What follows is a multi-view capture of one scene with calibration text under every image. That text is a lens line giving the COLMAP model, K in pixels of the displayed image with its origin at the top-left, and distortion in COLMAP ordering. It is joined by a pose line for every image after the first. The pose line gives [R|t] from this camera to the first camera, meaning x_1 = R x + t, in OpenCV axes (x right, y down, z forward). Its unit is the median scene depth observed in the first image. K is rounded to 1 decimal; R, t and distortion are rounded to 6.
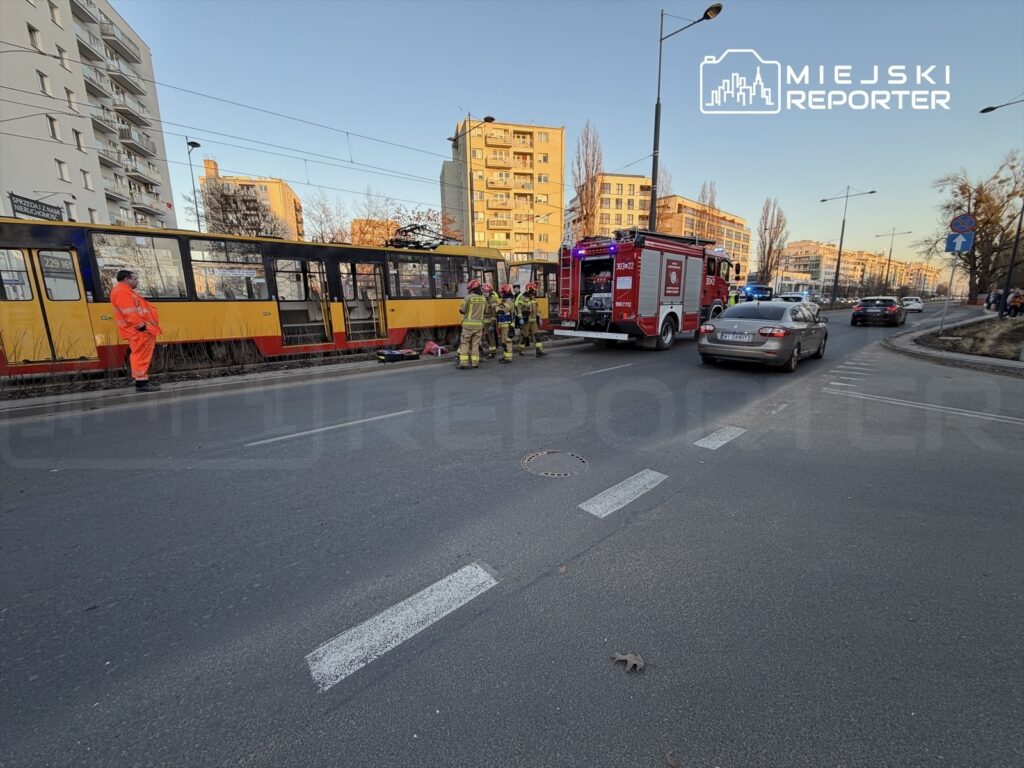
lens RADIAL K [[410.3, 0, 510.1], [0, 410.3, 380.0], [0, 0, 1]] dist [-0.000553, 0.000306]
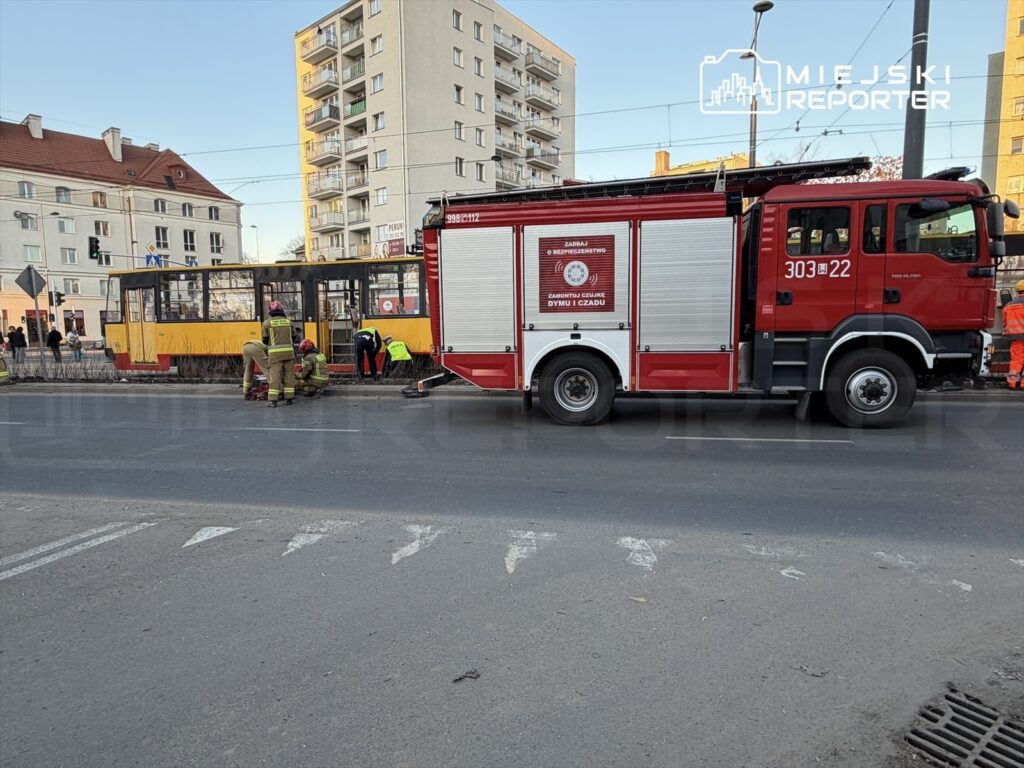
lens RADIAL K [[593.7, 0, 514.8], [0, 593.7, 378.8], [0, 0, 1]] dist [0.001562, -0.000860]
pose [[0.577007, 0.082684, -0.812543, 0.935163], [-0.144668, 0.989478, -0.002043, -0.120372], [0.803825, 0.118728, 0.582897, 0.569778]]
